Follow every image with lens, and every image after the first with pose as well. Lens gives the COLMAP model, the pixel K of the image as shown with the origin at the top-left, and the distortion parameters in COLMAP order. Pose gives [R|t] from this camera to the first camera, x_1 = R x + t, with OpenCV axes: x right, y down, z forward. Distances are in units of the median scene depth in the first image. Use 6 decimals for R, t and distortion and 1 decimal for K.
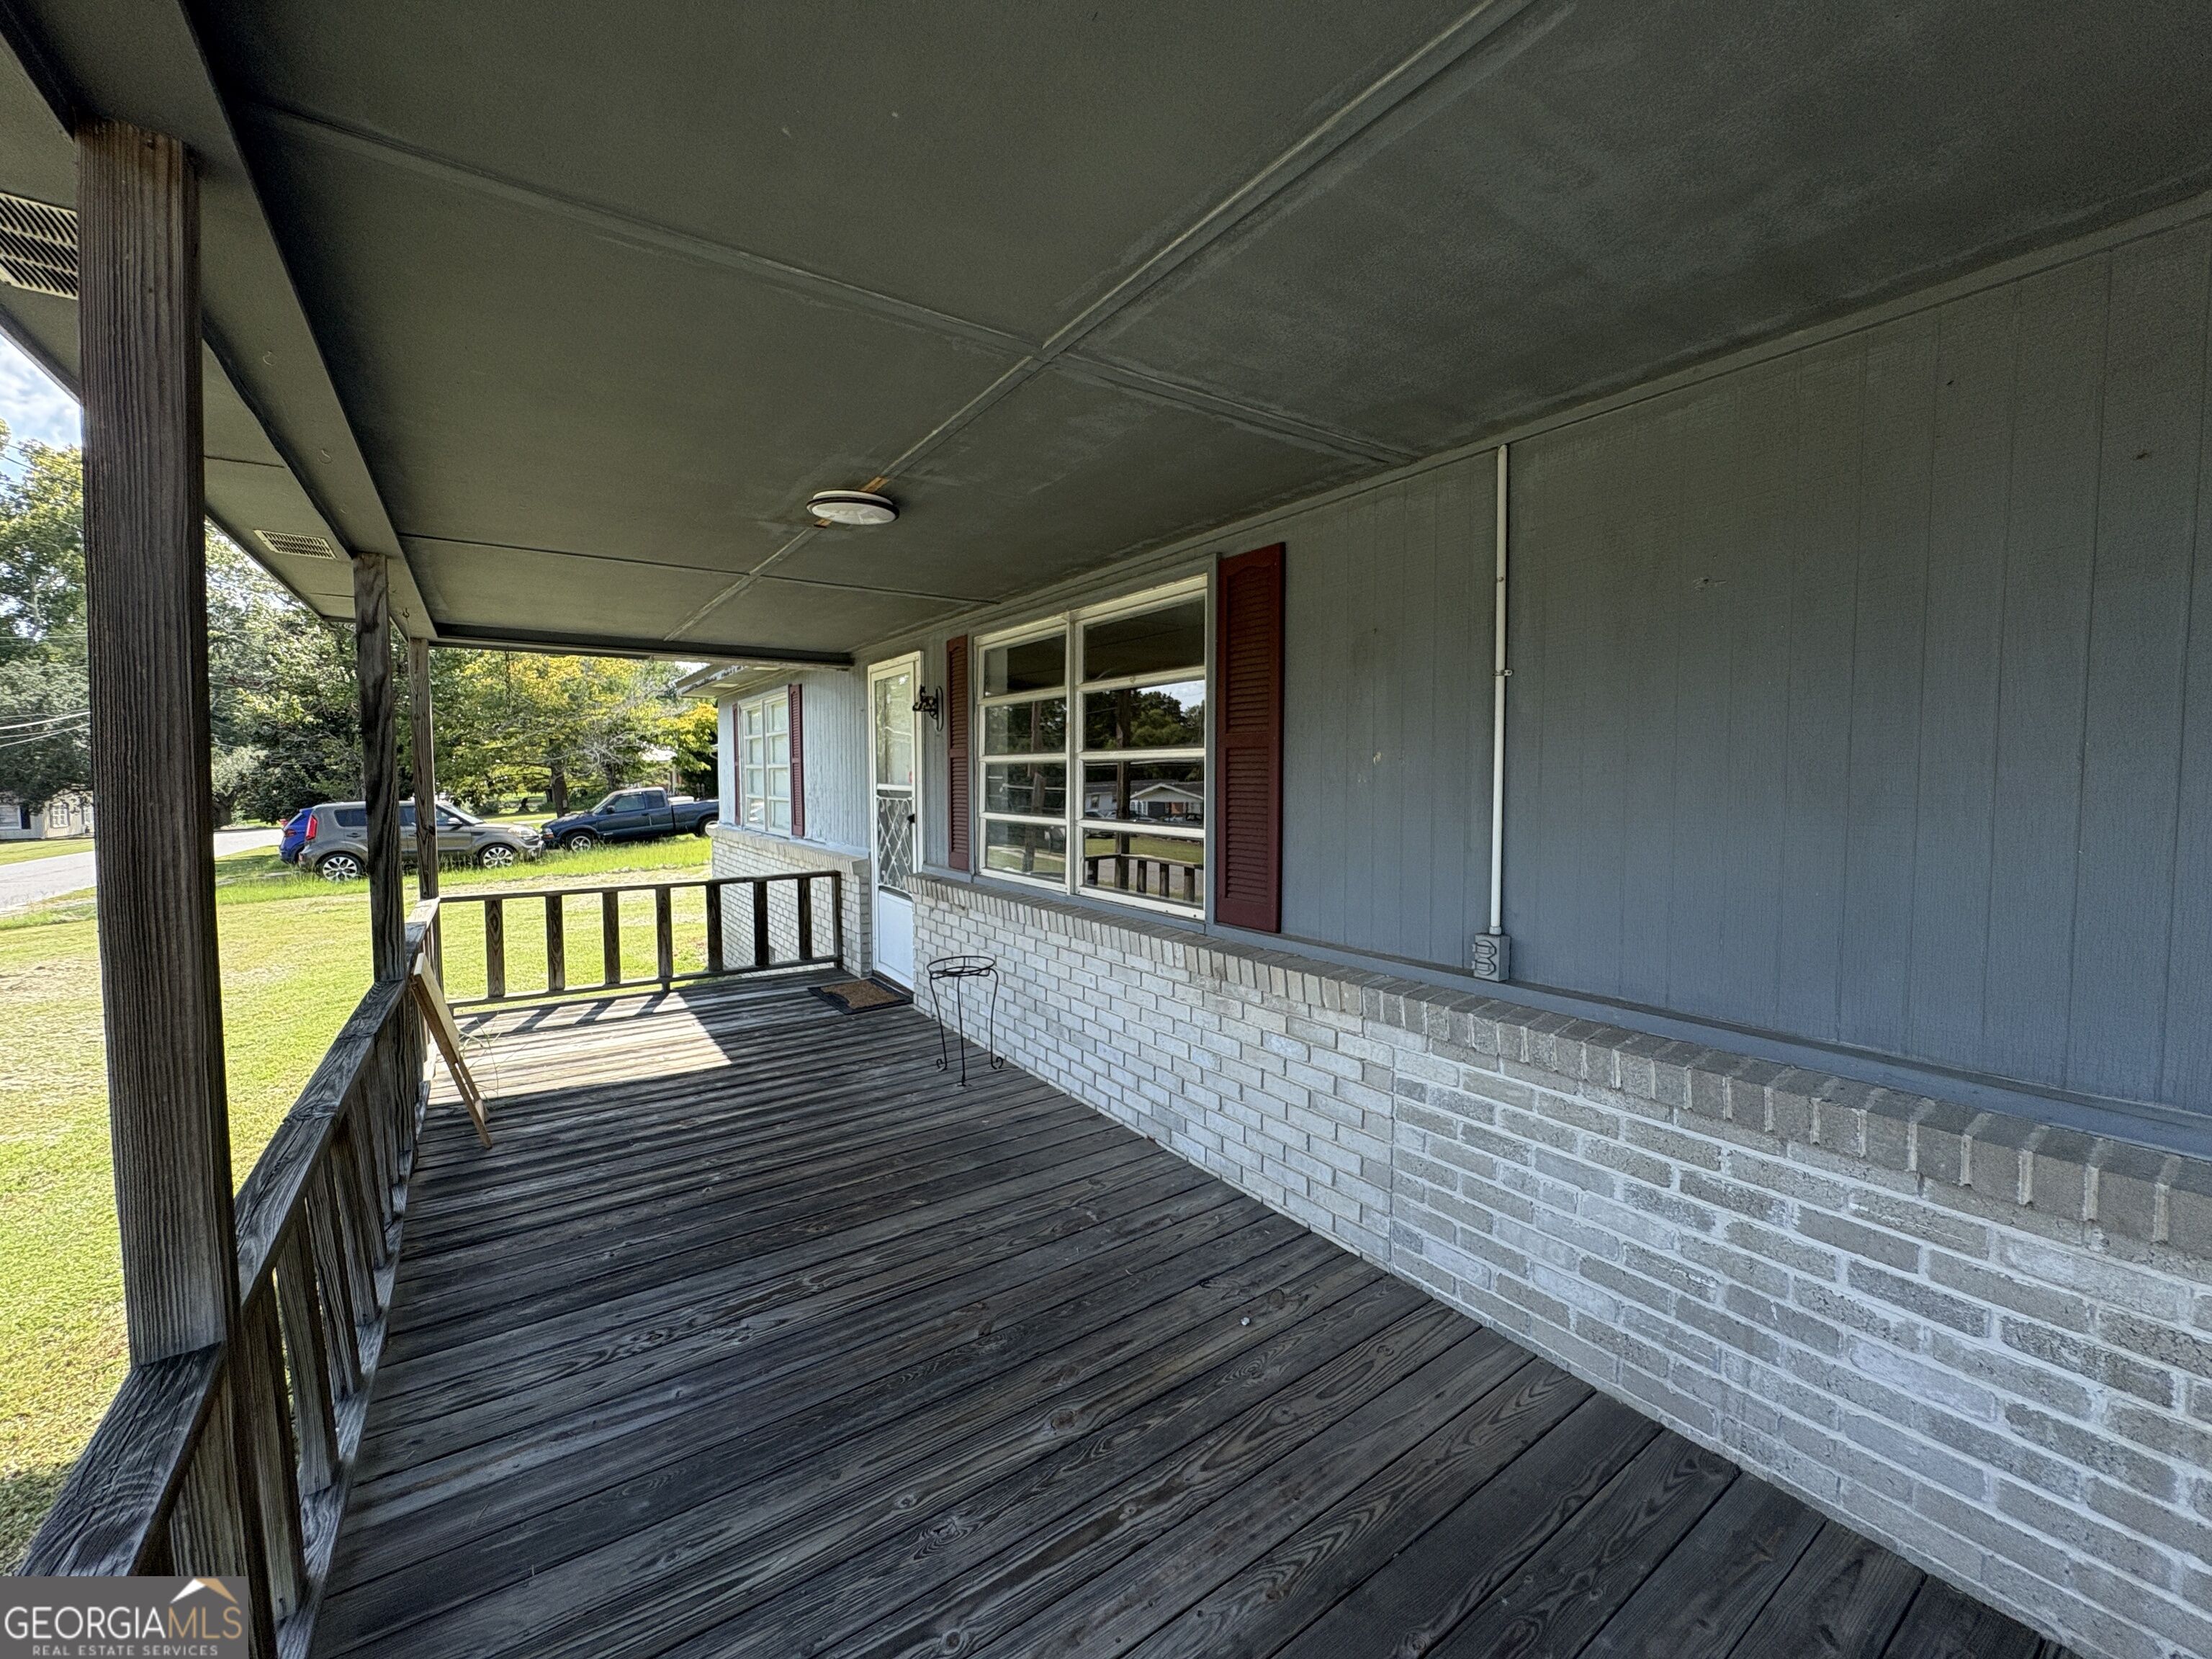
lens RADIAL K [[887.0, 0, 1109.2], [0, 887.0, 824.1], [0, 0, 1]] dist [0.001311, 0.000421]
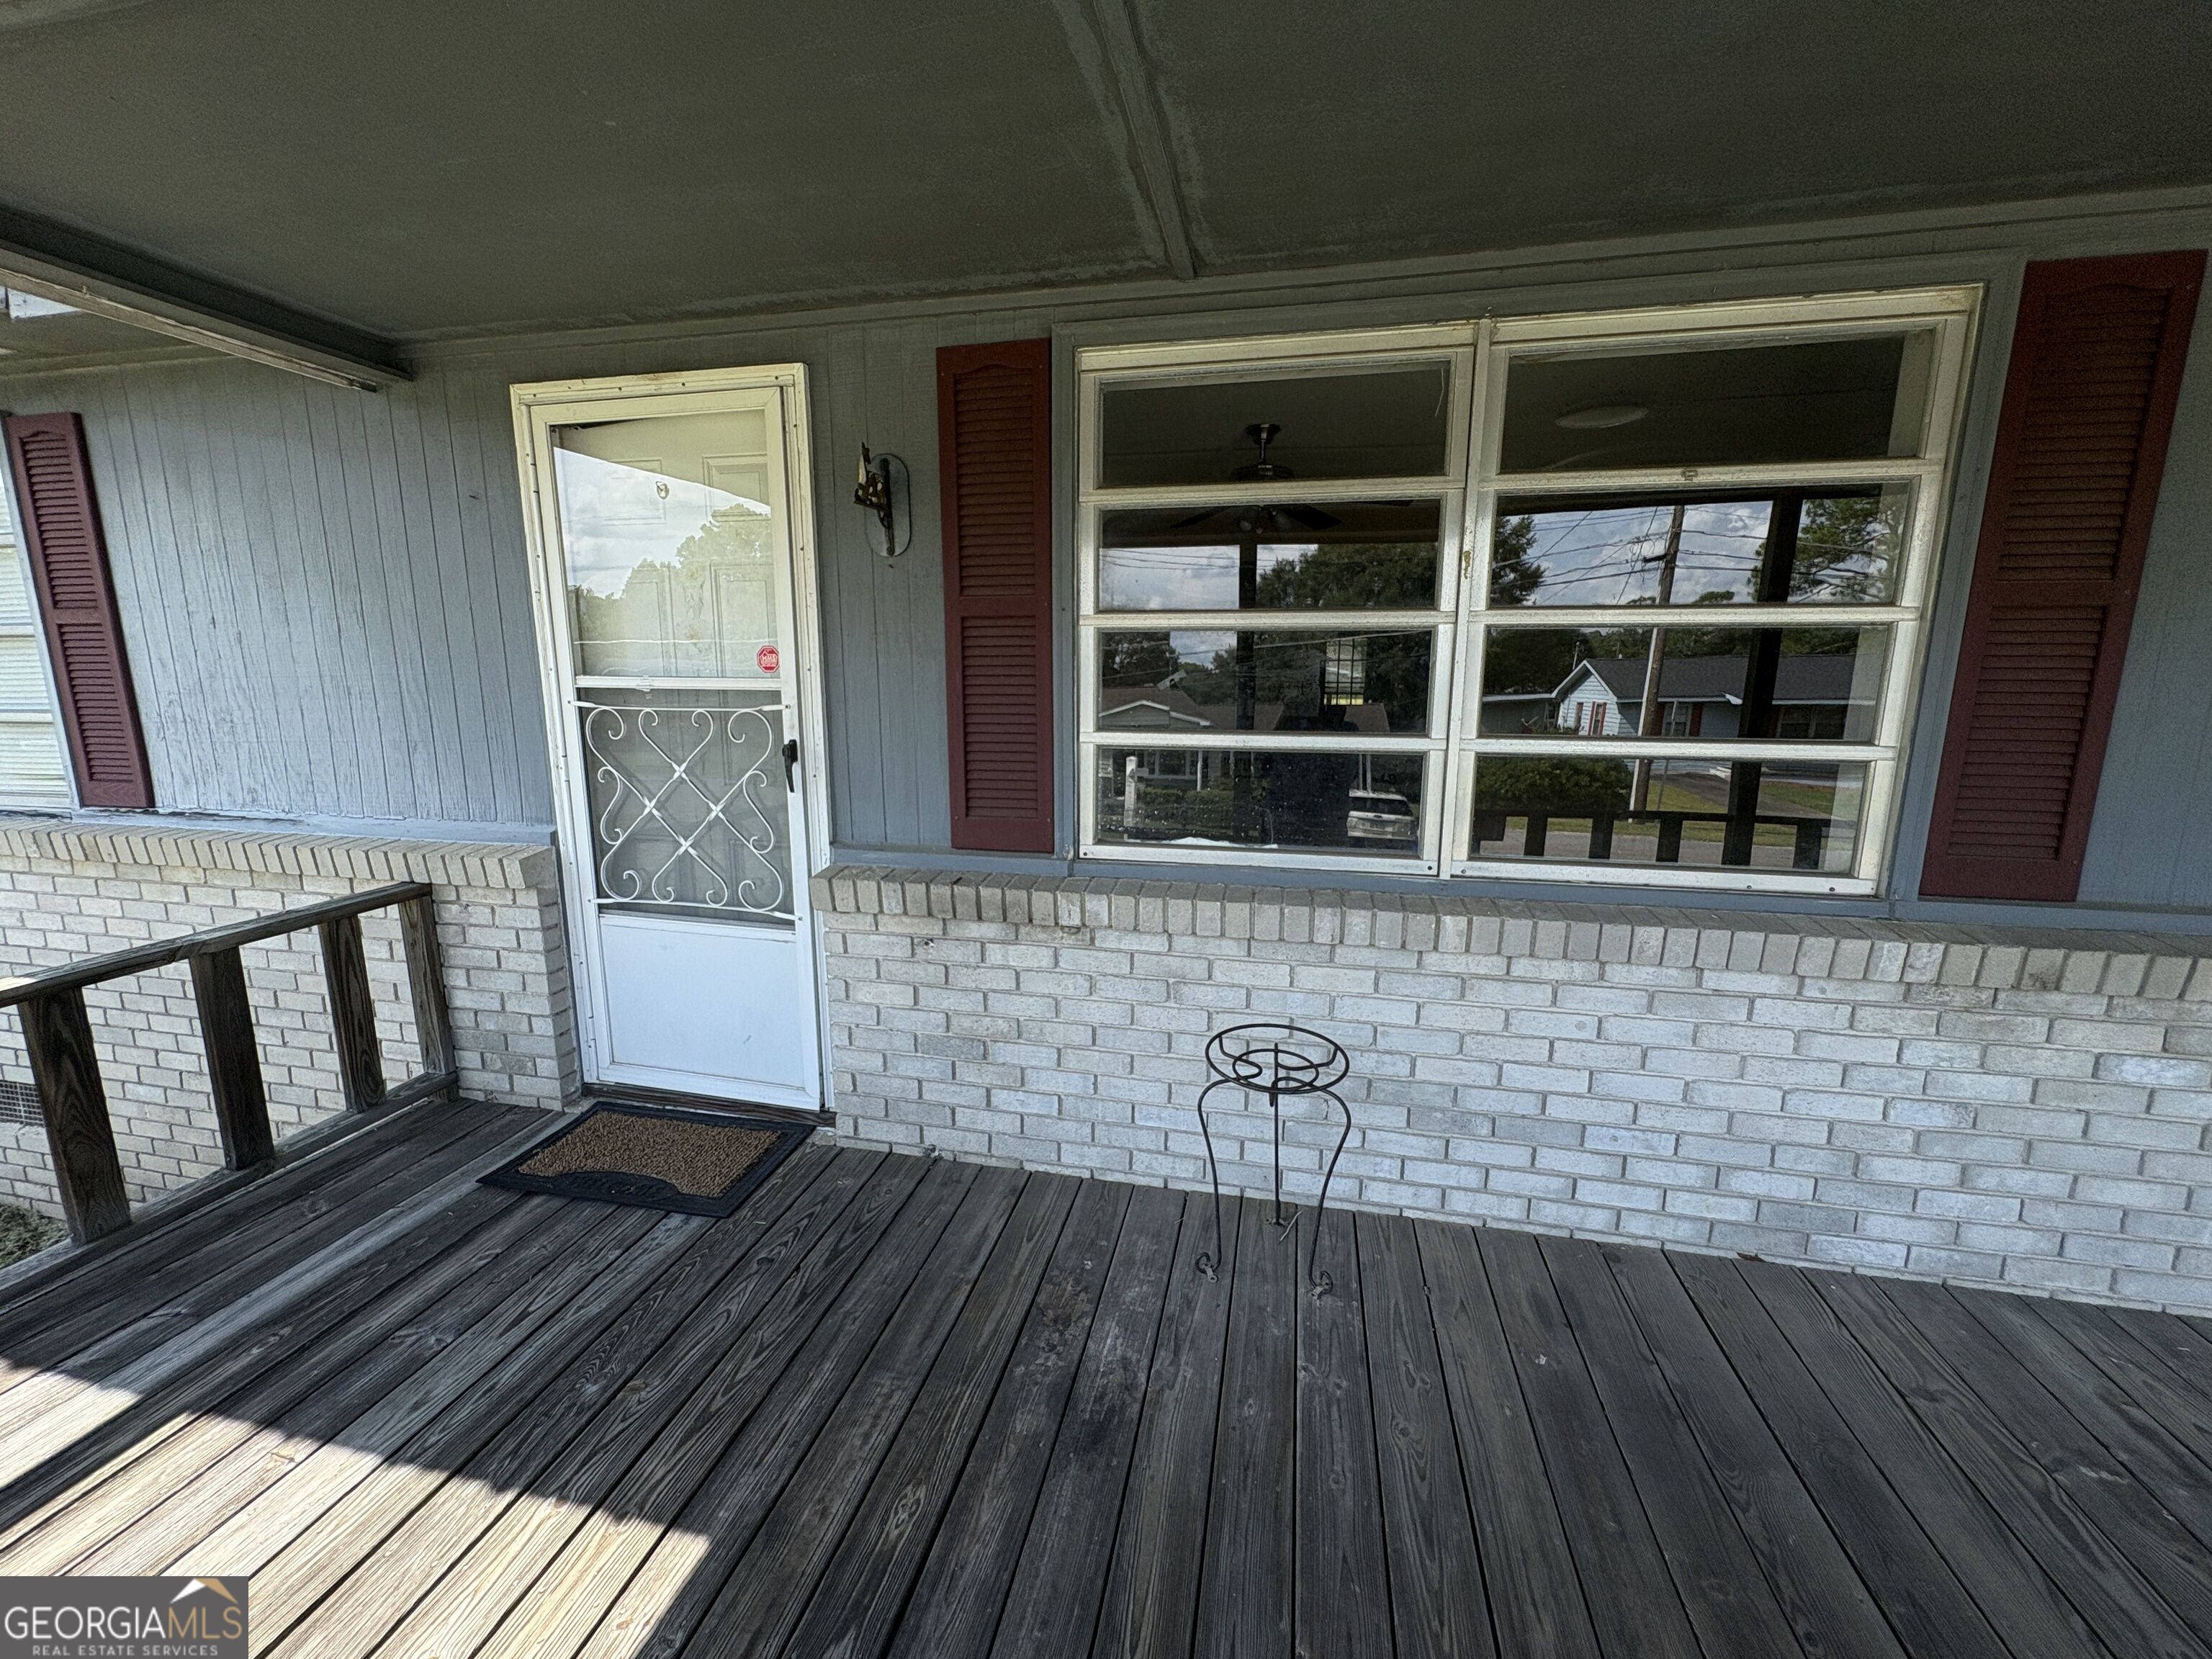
lens RADIAL K [[887.0, 0, 1109.2], [0, 887.0, 824.1], [0, 0, 1]] dist [0.001311, 0.000421]
pose [[0.729903, -0.118015, 0.673286, -0.545700], [0.035954, 0.990248, 0.134595, -0.033023], [-0.682605, -0.074034, 0.727028, 0.733188]]
